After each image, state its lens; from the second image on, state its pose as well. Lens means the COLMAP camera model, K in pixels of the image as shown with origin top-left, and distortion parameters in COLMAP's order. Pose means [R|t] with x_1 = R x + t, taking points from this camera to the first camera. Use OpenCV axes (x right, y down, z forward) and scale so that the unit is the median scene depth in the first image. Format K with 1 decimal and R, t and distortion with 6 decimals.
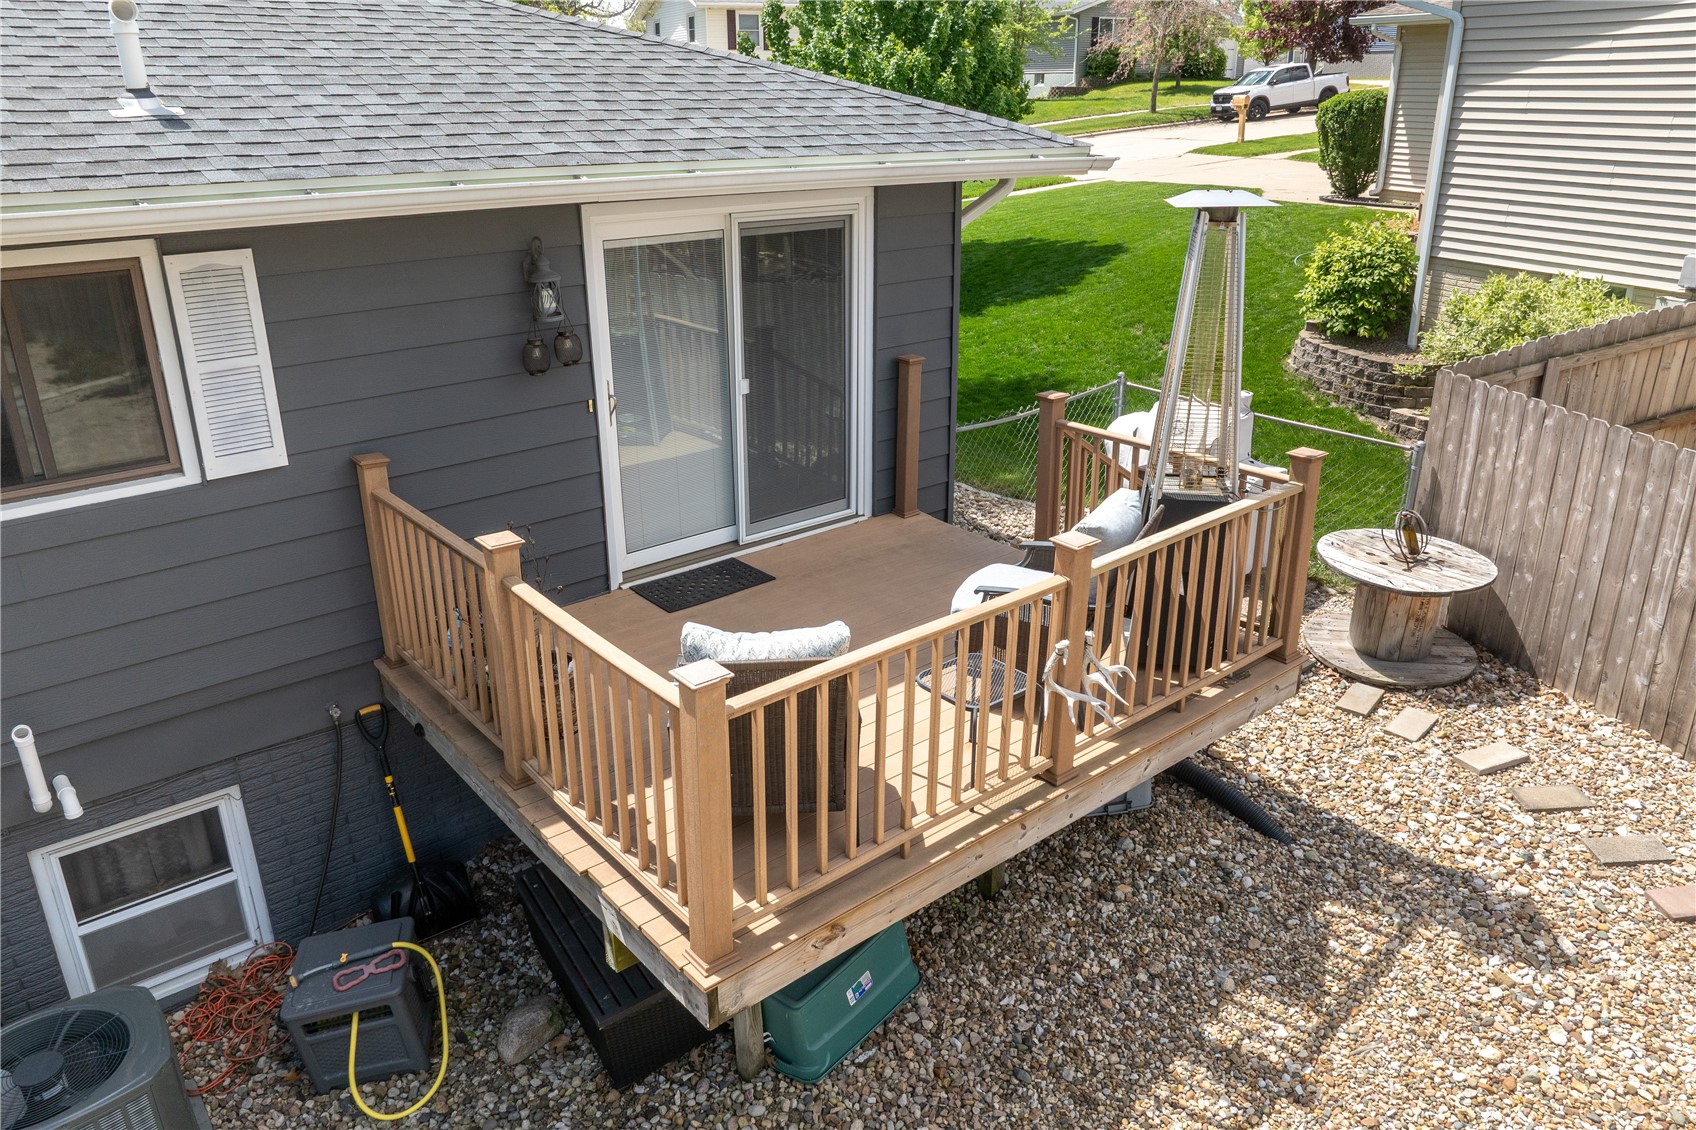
lens RADIAL K [[1206.9, 0, 846.3], [0, 1206.9, 554.2], [0, 0, 1]] dist [-0.052332, 0.030264]
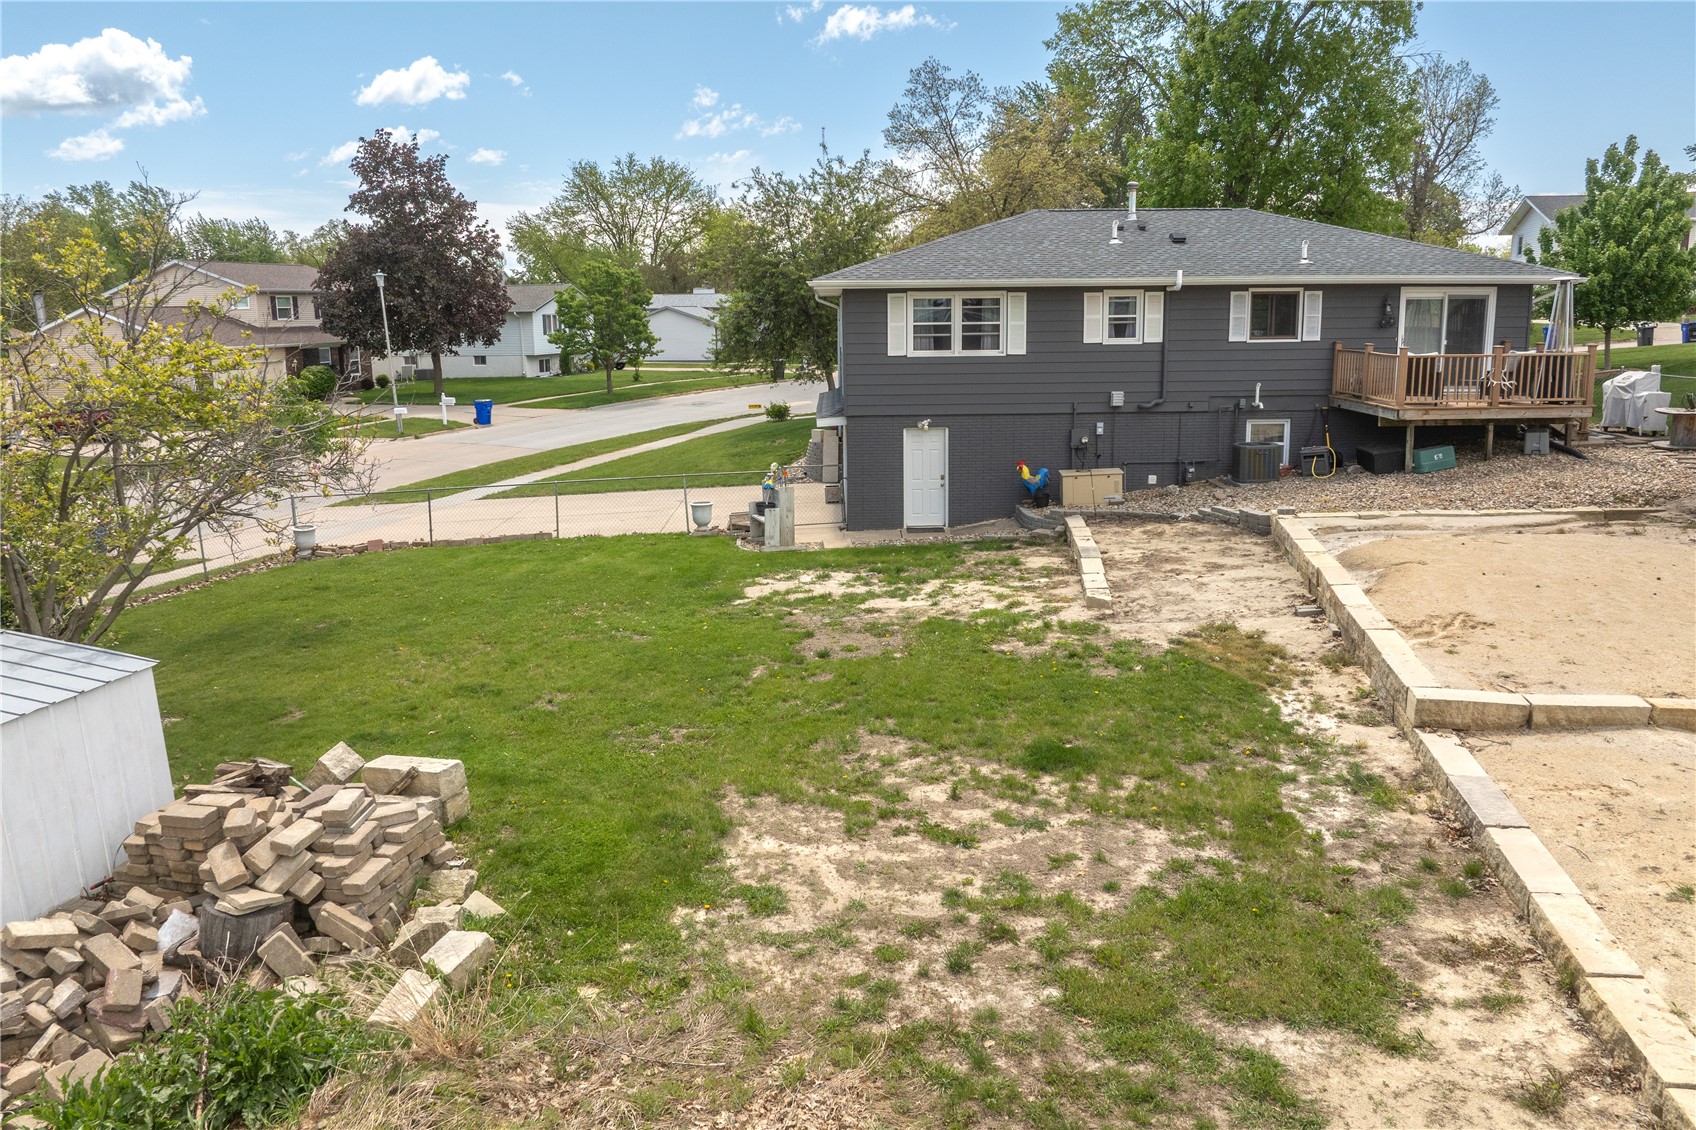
lens RADIAL K [[1203.9, 0, 853.2], [0, 1203.9, 523.9], [0, 0, 1]] dist [-0.028340, -0.010188]
pose [[0.780724, 0.103900, -0.616178, 0.932036], [-0.217117, 0.969748, -0.111577, 1.380613], [0.585944, 0.220893, 0.779664, -3.139412]]
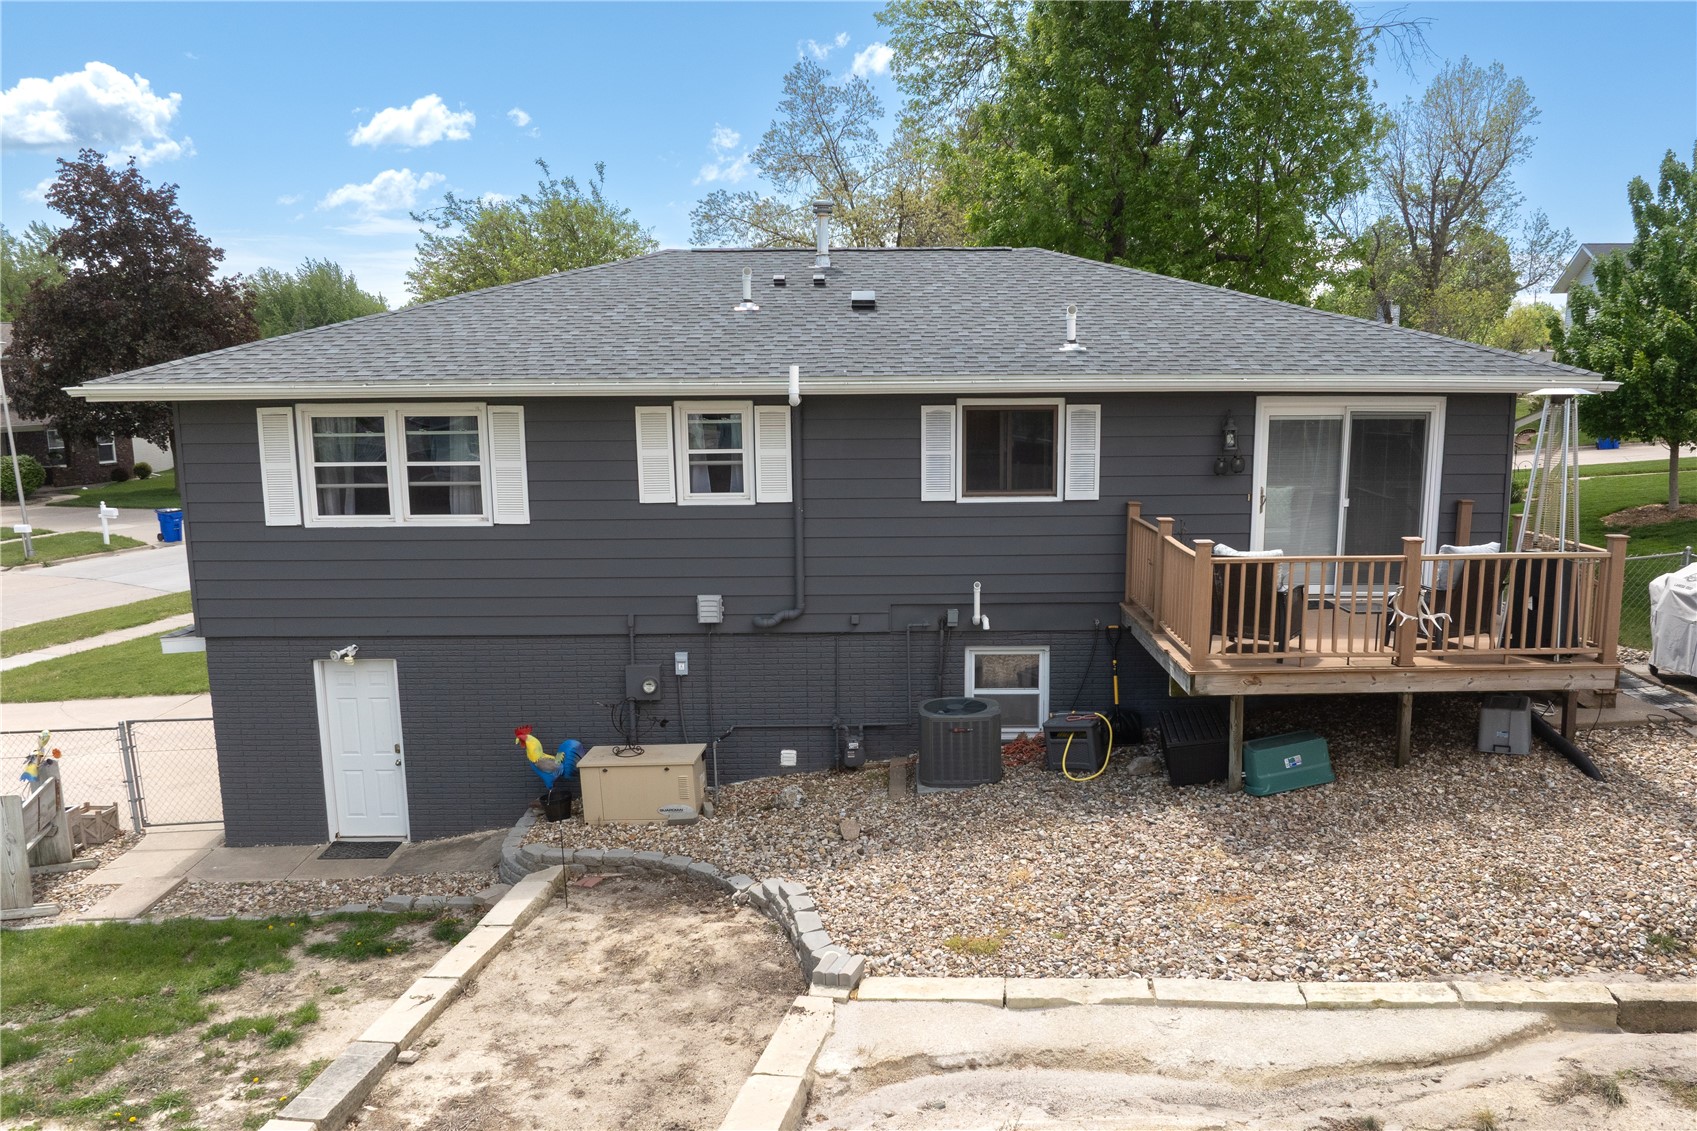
lens RADIAL K [[1283.1, 0, 884.6], [0, 1283.1, 593.5], [0, 0, 1]] dist [-0.038340, 0.002597]
pose [[0.776838, 0.108794, -0.620231, 0.711901], [-0.224709, 0.968008, -0.111650, 0.441972], [0.588242, 0.226105, 0.776433, -1.036621]]
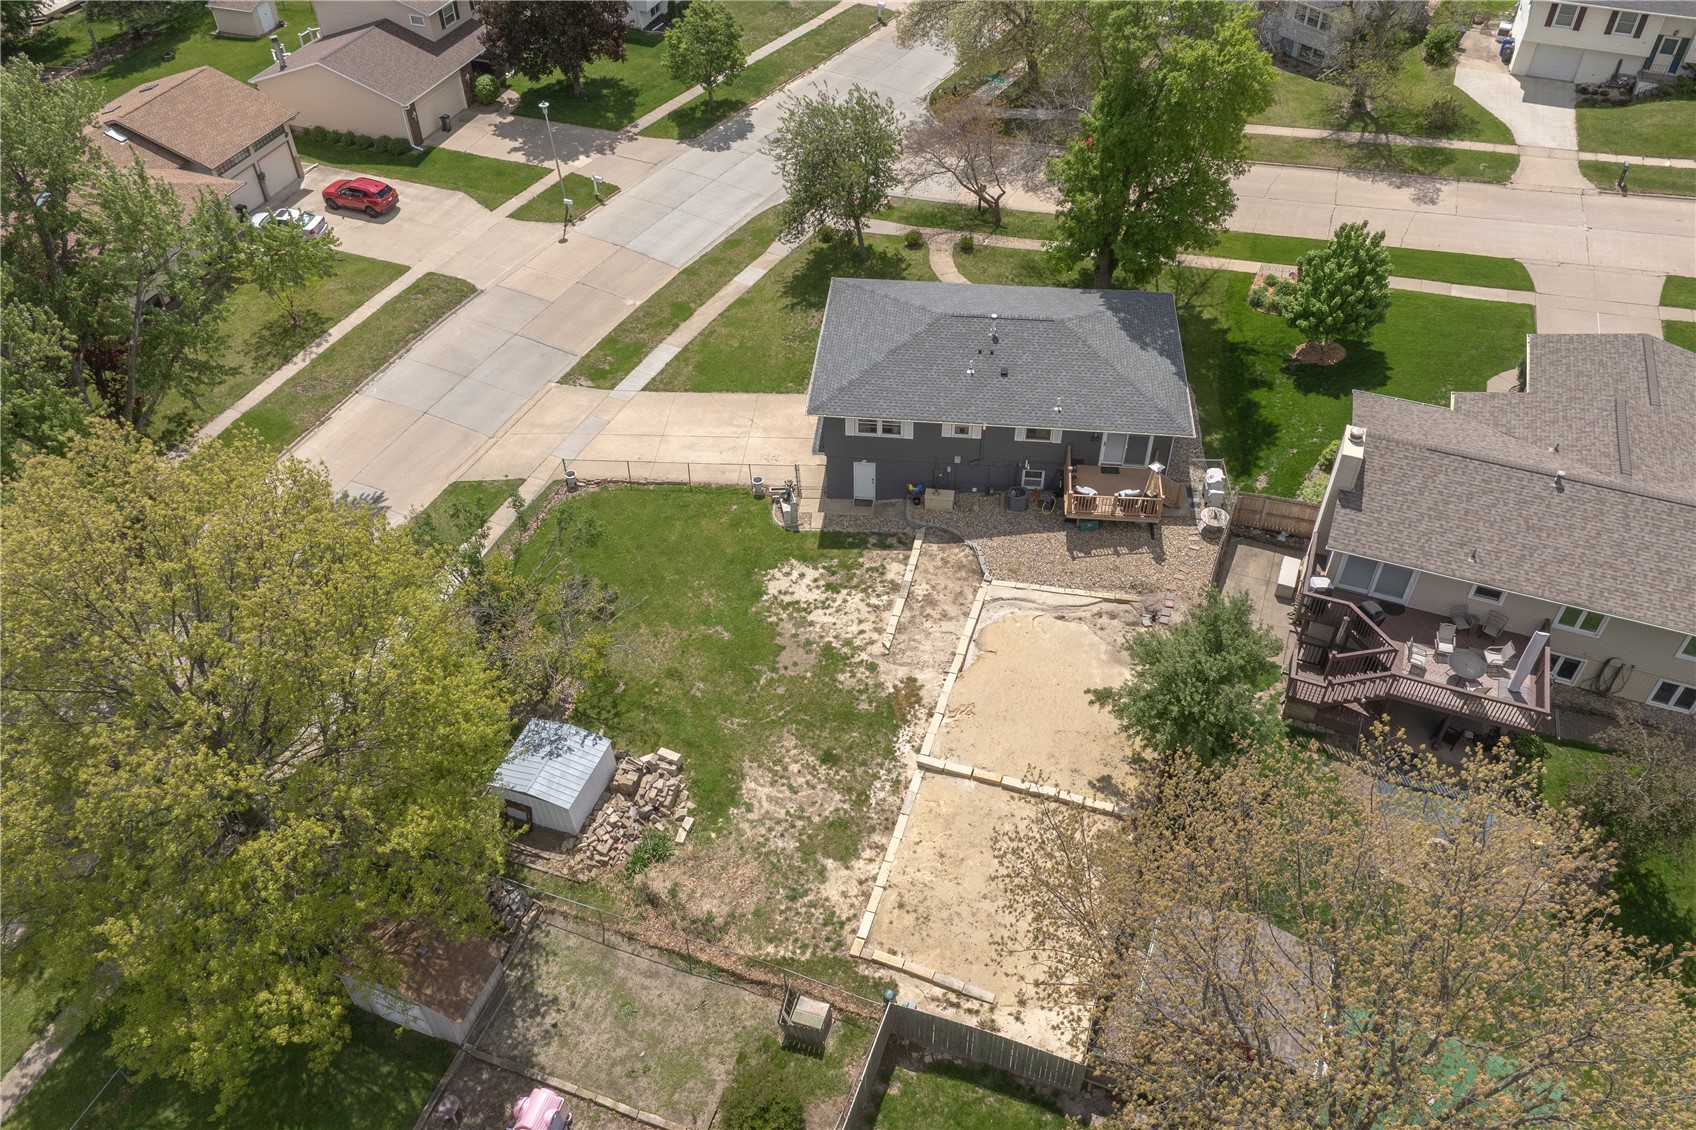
lens RADIAL K [[1308.6, 0, 848.0], [0, 1308.6, 565.0], [0, 0, 1]] dist [-0.027237, -0.002575]
pose [[0.701292, 0.495133, -0.512867, 3.639761], [-0.250318, 0.844660, 0.473170, -3.324596], [0.667481, -0.203450, 0.716294, -6.791187]]
